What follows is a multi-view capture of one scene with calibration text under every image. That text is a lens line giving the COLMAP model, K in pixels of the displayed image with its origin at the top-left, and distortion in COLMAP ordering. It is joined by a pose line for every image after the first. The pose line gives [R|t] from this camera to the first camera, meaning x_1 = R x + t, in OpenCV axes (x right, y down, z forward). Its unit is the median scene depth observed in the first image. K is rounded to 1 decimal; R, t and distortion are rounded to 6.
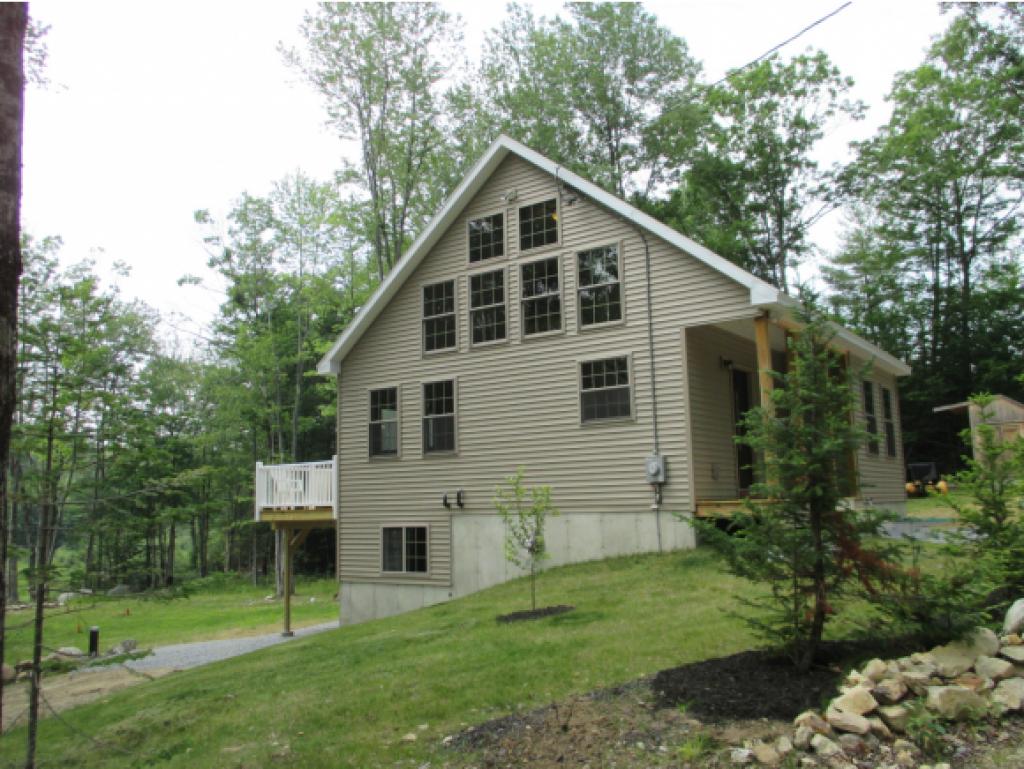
lens RADIAL K [[850.3, 0, 510.1], [0, 850.3, 383.7], [0, 0, 1]] dist [-0.028878, 0.013841]
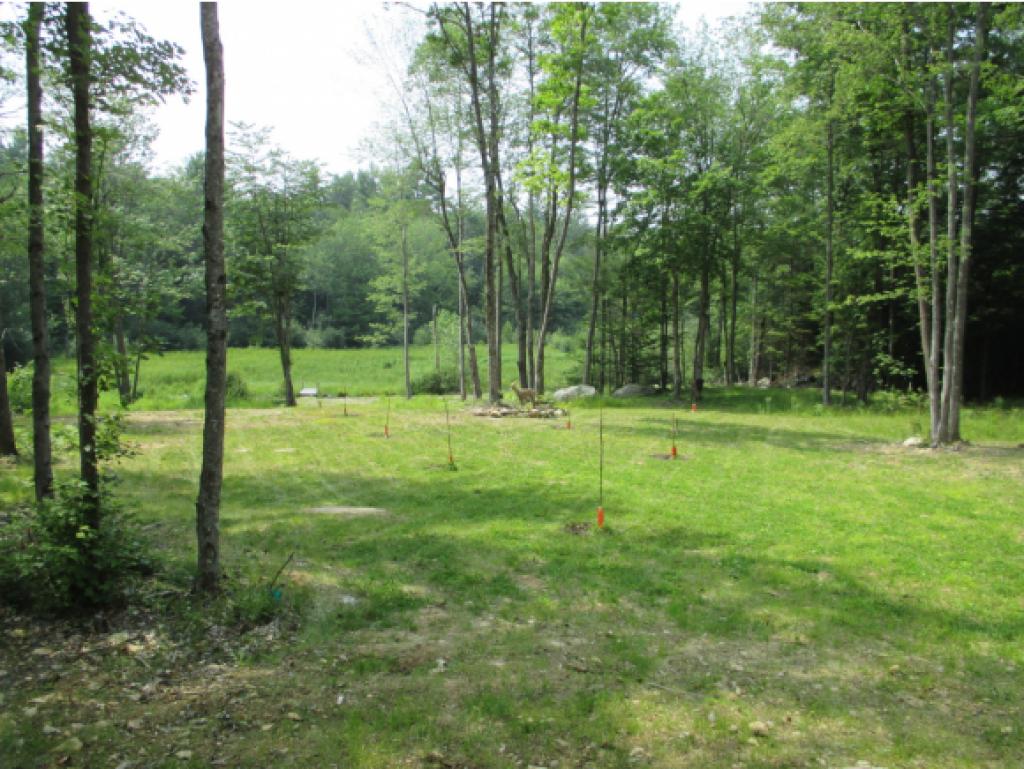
lens RADIAL K [[942.9, 0, 507.7], [0, 942.9, 381.4], [0, 0, 1]] dist [-0.068010, 0.000000]
pose [[0.860110, 0.087830, -0.502490, -0.140963], [0.026626, 0.975993, 0.216169, 0.055960], [0.509413, -0.199309, 0.837123, 0.262311]]
